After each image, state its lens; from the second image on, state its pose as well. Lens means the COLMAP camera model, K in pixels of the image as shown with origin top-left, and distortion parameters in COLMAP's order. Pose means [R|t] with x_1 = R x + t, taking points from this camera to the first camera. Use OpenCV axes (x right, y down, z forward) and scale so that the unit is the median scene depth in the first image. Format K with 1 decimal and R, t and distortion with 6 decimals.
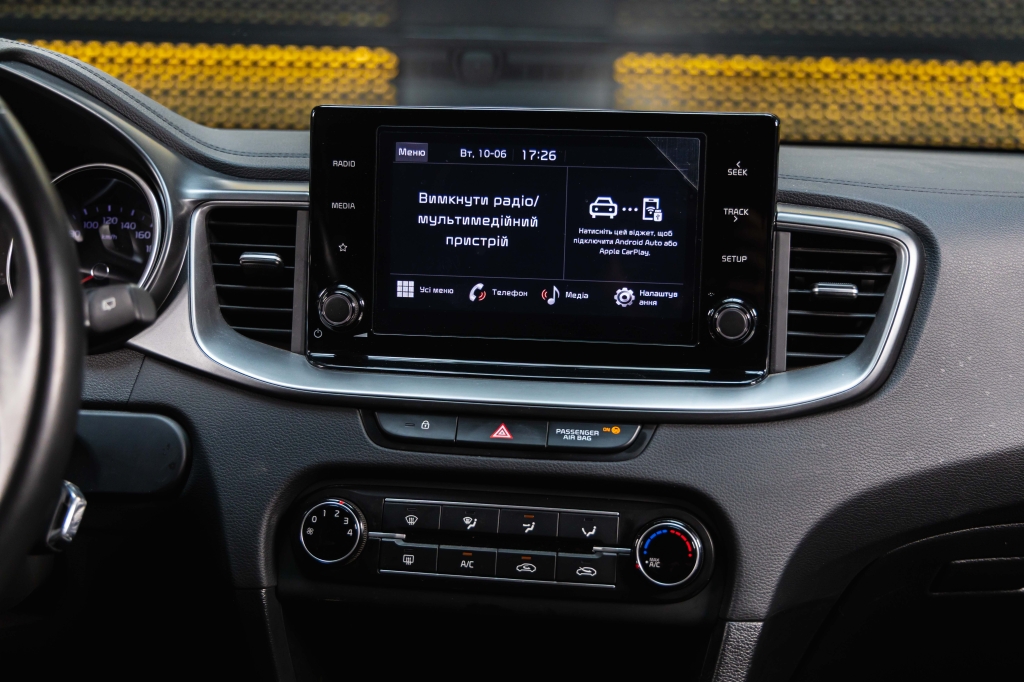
lens RADIAL K [[1330.7, 0, 512.0], [0, 1330.7, 341.0], [0, 0, 1]] dist [0.013781, 0.021765]
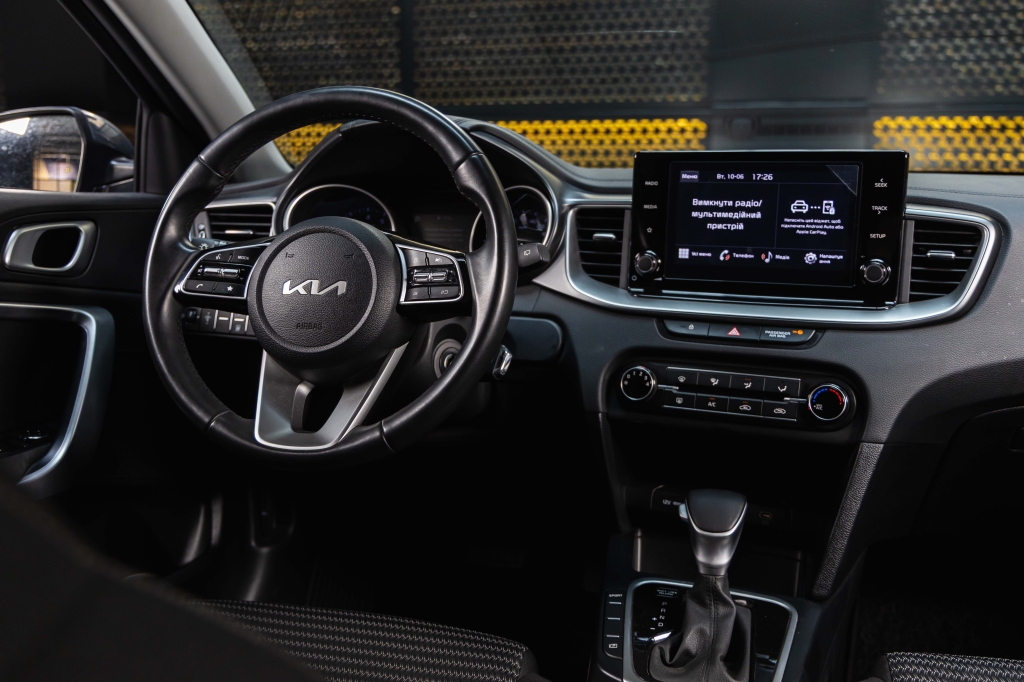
lens RADIAL K [[976.2, 0, 512.0], [0, 976.2, 341.0], [0, 0, 1]] dist [-0.008612, -0.002250]
pose [[0.959691, 0.032010, -0.279227, 0.069466], [-0.029872, 0.999483, 0.011911, 0.071175], [0.279464, -0.003090, 0.960151, -0.327687]]
